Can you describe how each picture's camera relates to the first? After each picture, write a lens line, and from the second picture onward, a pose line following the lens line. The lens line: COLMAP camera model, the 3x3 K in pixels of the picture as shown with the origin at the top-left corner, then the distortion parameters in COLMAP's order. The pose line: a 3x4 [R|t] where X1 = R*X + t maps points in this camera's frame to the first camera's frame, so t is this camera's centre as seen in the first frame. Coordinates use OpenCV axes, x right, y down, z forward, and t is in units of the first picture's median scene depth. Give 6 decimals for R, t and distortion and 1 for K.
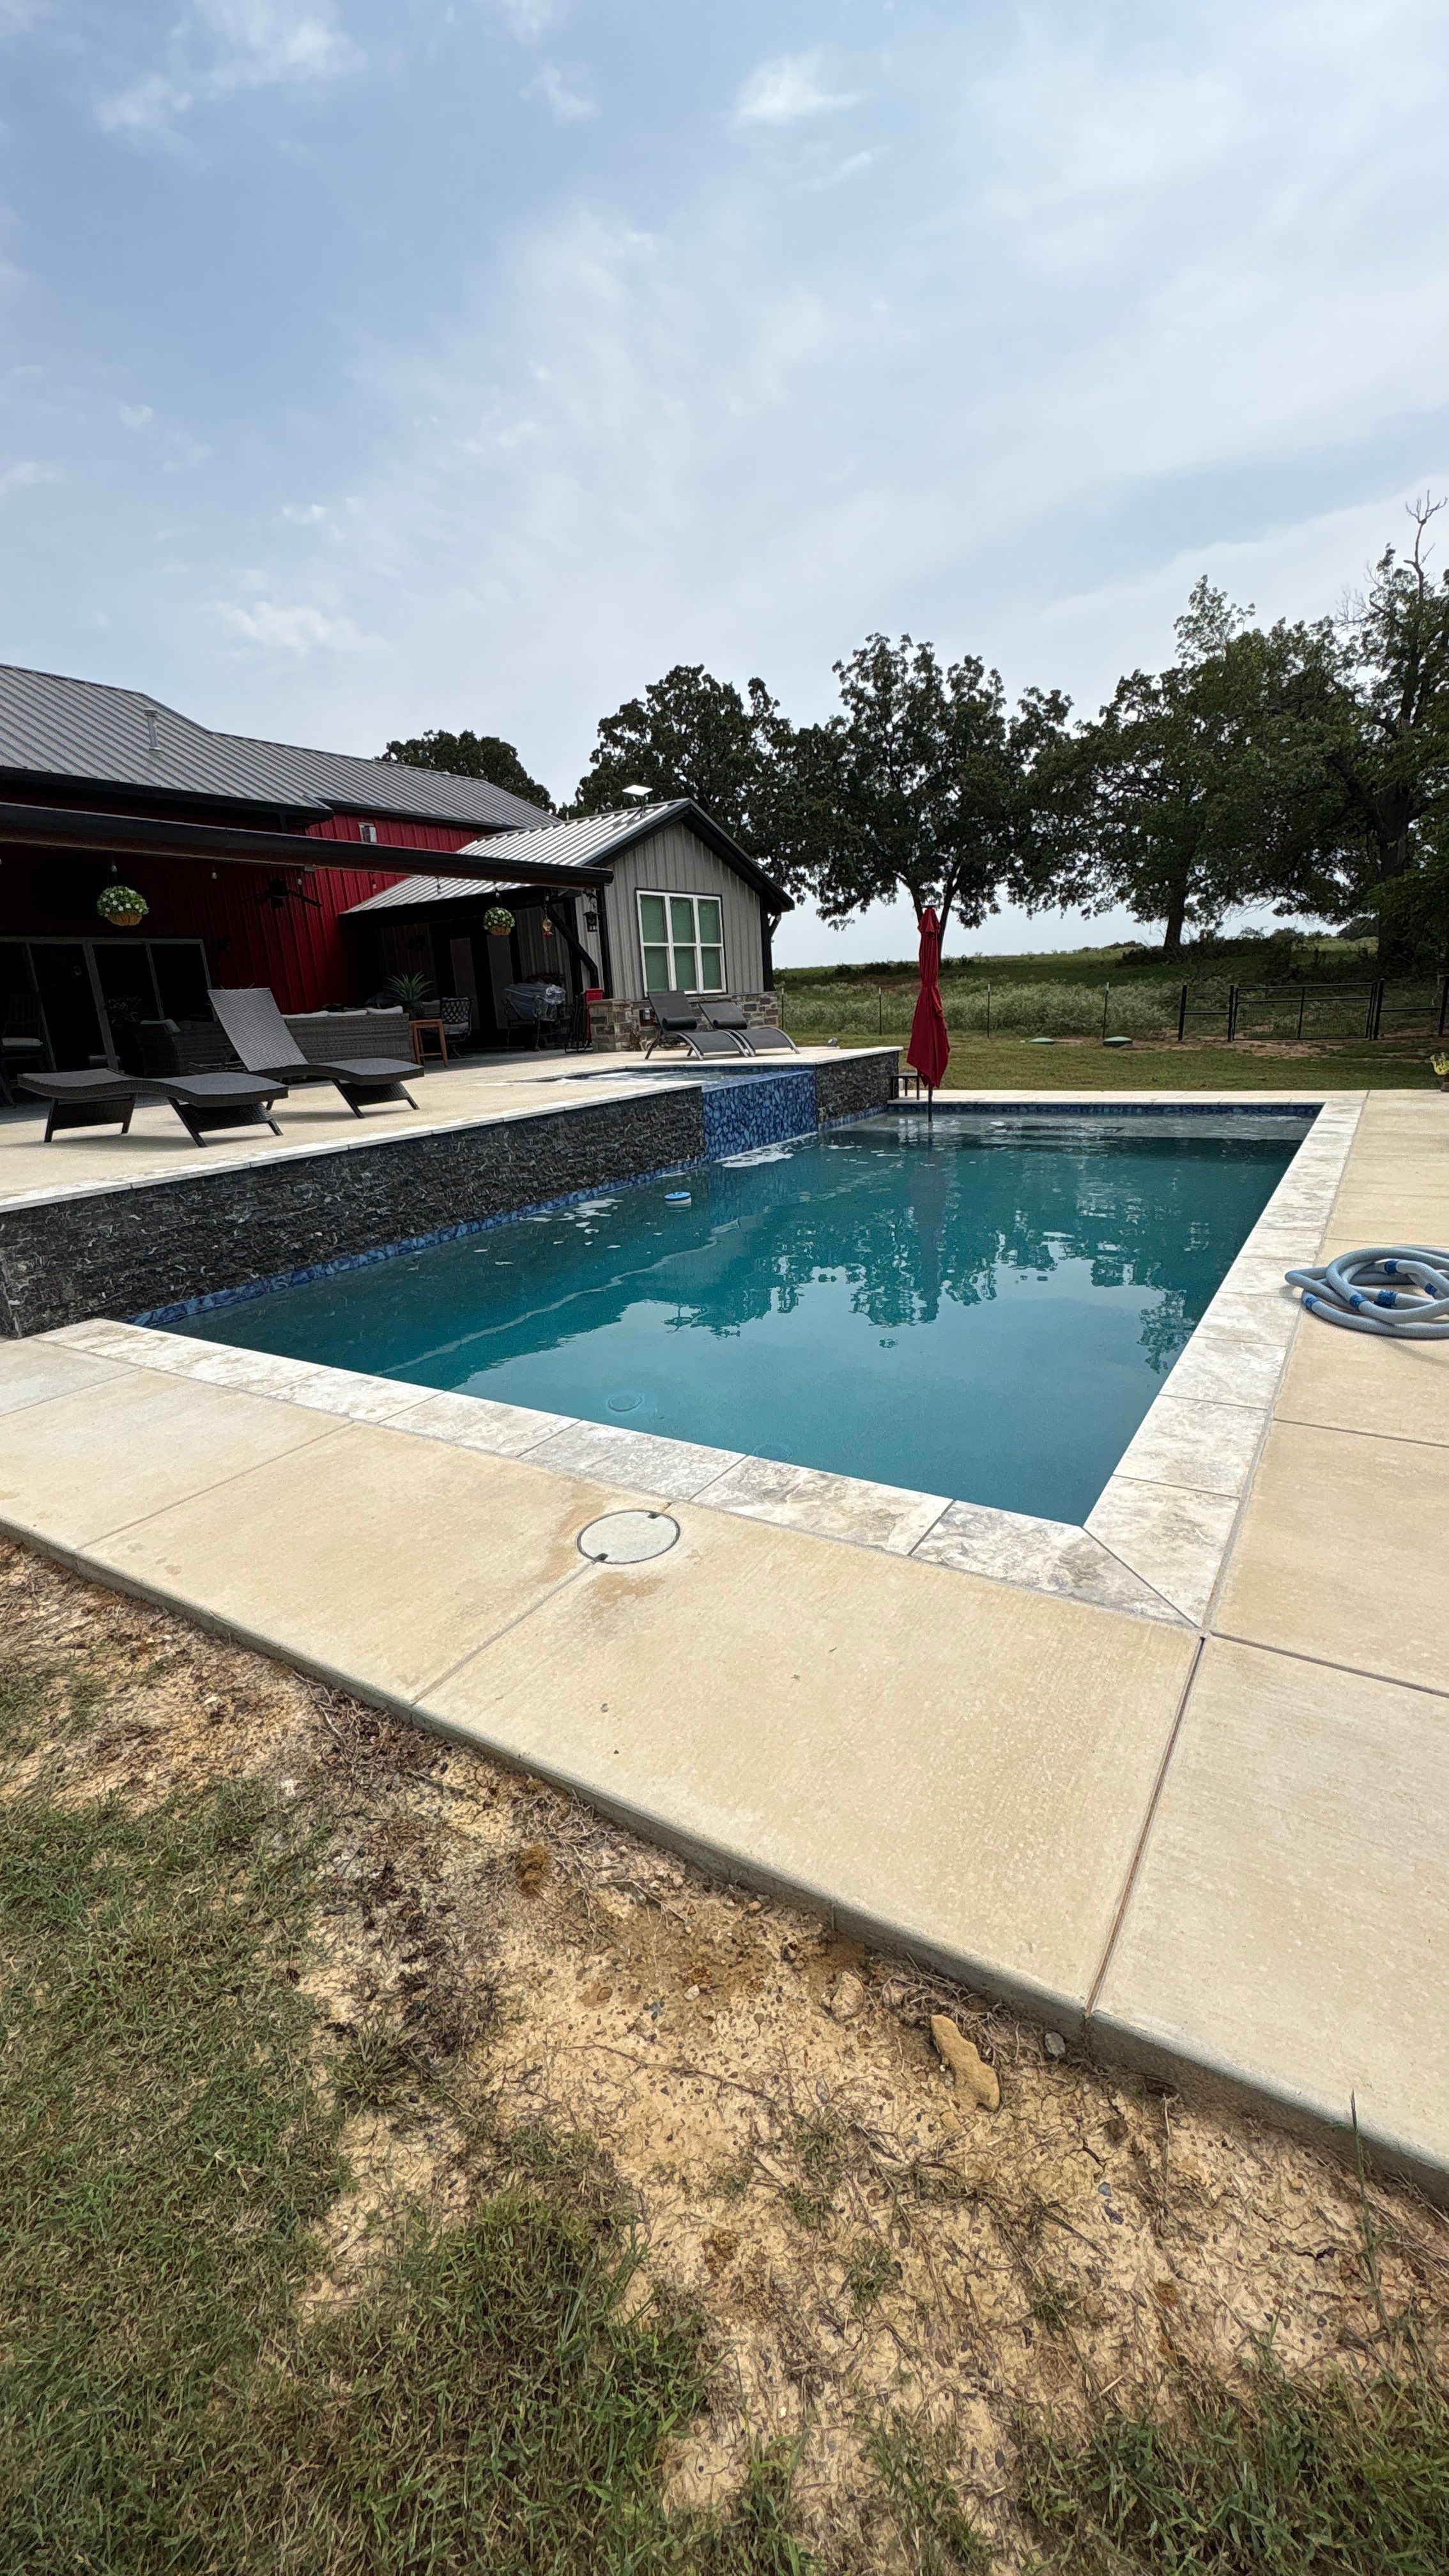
lens RADIAL K [[1037.1, 0, 724.5], [0, 1037.1, 1288.0], [0, 0, 1]] dist [0.007283, 0.000576]
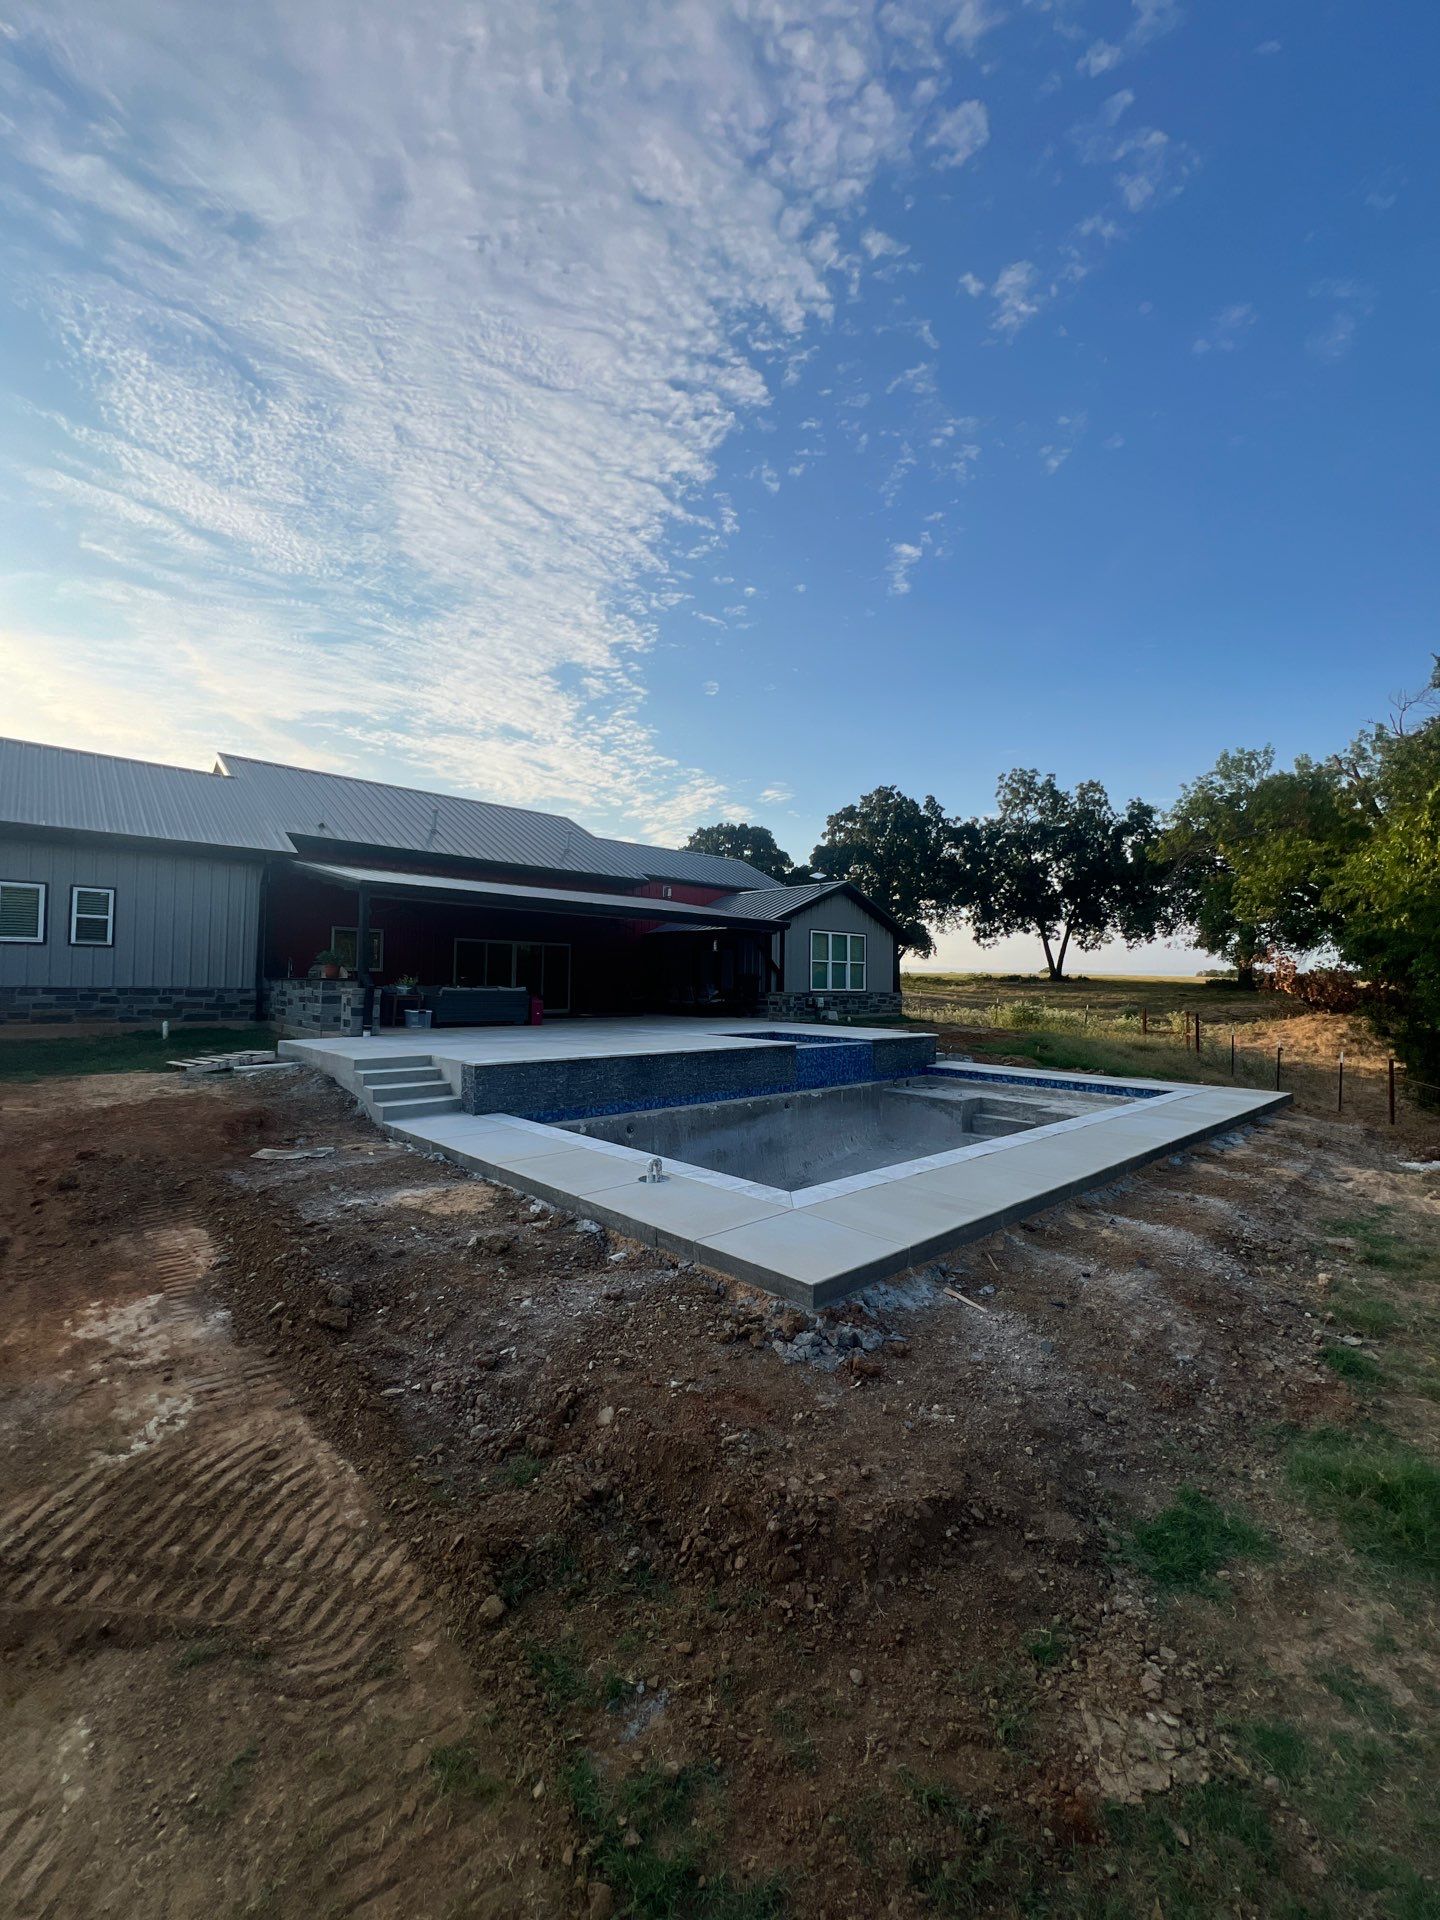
lens RADIAL K [[764.7, 0, 720.0], [0, 764.7, 960.0], [0, 0, 1]] dist [0.000041, -0.000001]
pose [[0.966072, 0.064612, -0.250061, 0.295018], [-0.135458, 0.951109, -0.277567, 0.101850], [0.219900, 0.302022, 0.927592, -0.599593]]
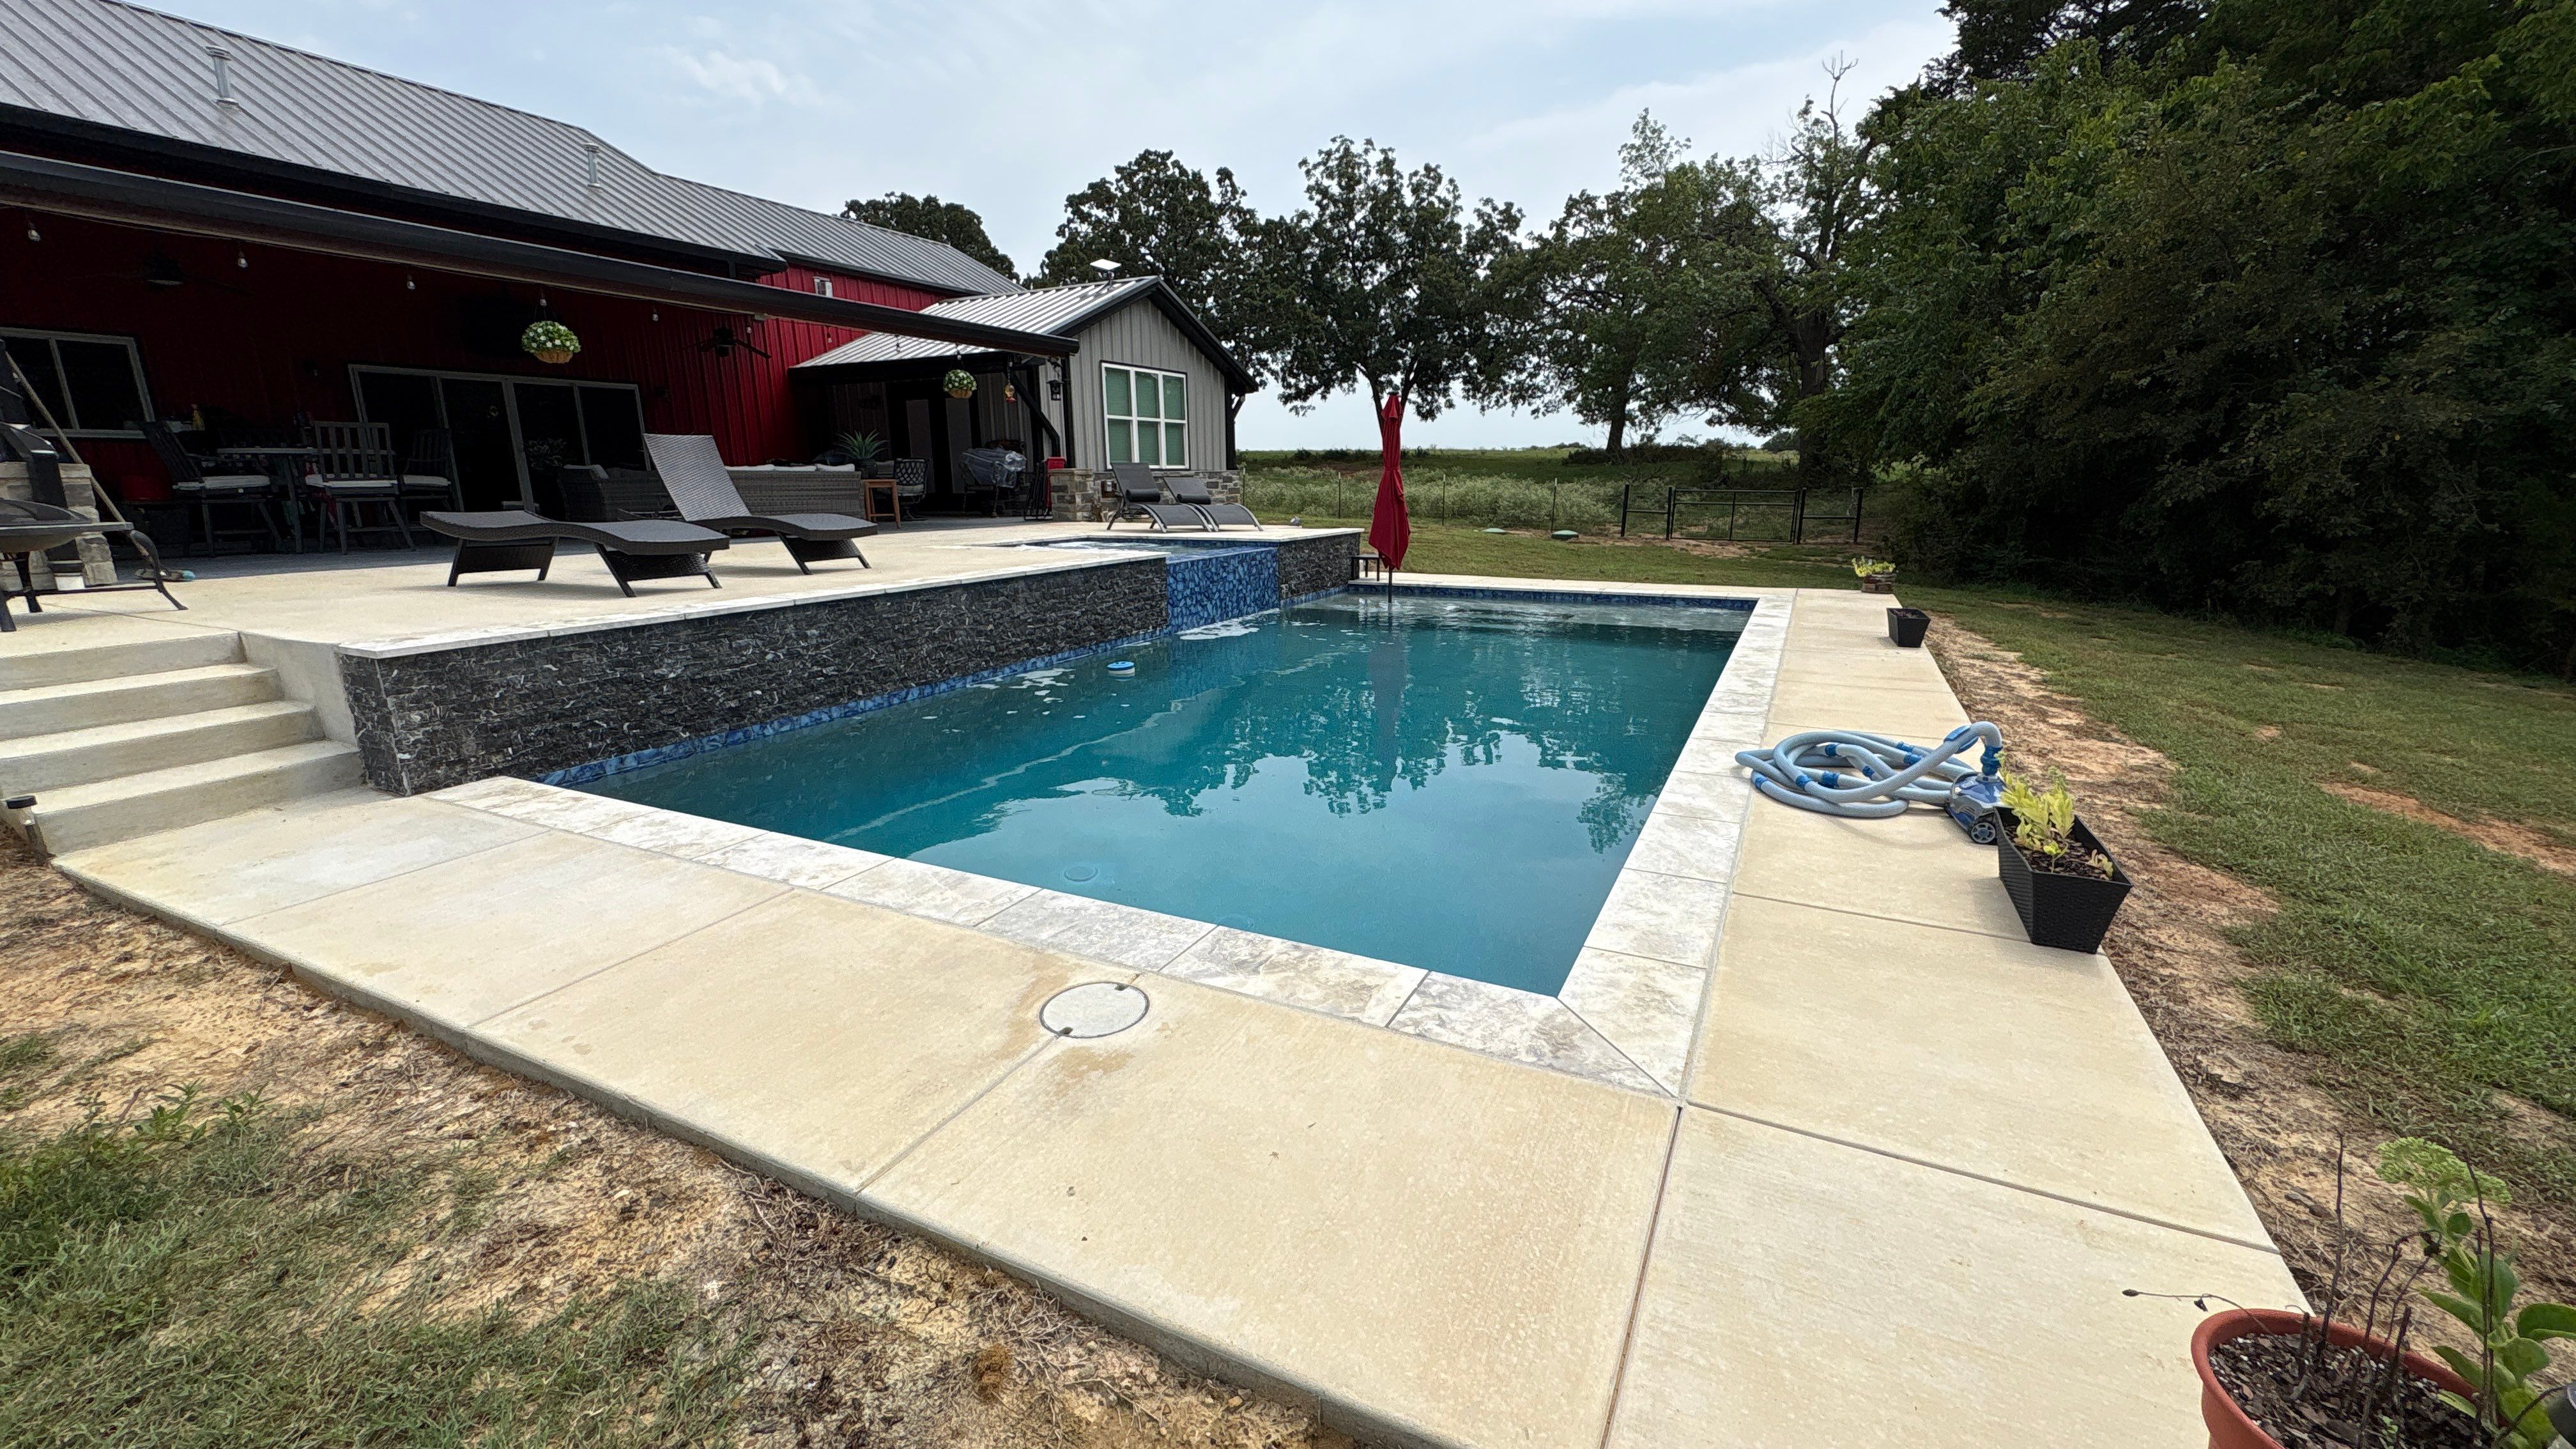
lens RADIAL K [[1037.1, 0, 1288.0], [0, 1037.1, 724.5], [0, 0, 1]] dist [0.007283, 0.000576]
pose [[0.994128, 0.025527, 0.105156, -0.009276], [-0.021270, 0.998916, -0.041407, 0.005602], [-0.106099, 0.038928, 0.993593, 0.009941]]
